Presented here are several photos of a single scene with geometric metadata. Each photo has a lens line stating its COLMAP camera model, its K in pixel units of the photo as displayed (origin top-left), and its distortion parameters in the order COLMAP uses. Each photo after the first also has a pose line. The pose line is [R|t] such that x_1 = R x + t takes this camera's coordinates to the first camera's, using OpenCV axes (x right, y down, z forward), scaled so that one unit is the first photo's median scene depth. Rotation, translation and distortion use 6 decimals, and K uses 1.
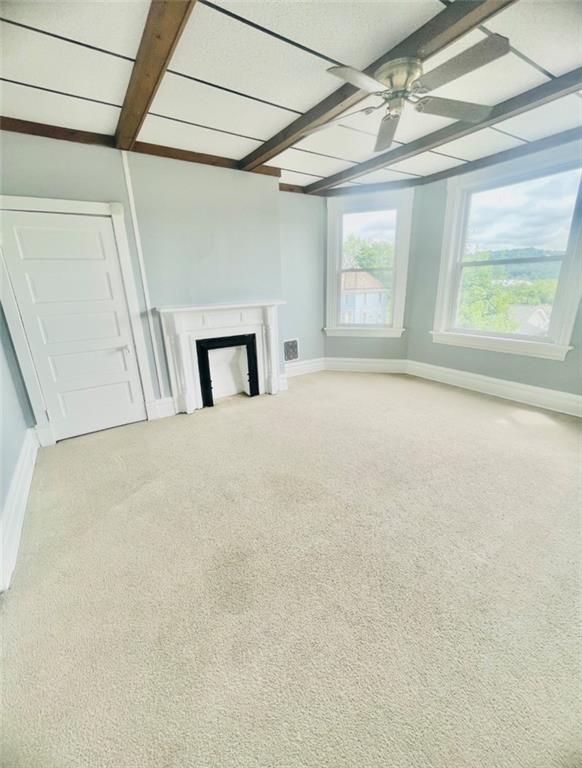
lens RADIAL K [[313.3, 0, 291.0], [0, 313.3, 383.0], [0, 0, 1]] dist [-0.004780, 0.000345]
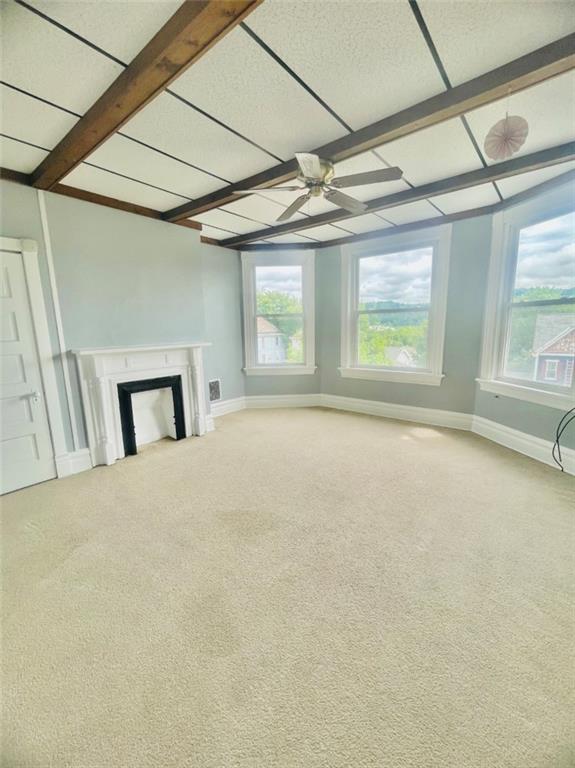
lens RADIAL K [[313.3, 0, 288.0], [0, 313.3, 381.8], [0, 0, 1]] dist [-0.003212, -0.000138]
pose [[0.952495, -0.043554, 0.301424, -0.102356], [0.084672, 0.988573, -0.124719, 0.017747], [-0.292547, 0.144317, 0.945298, -0.034975]]
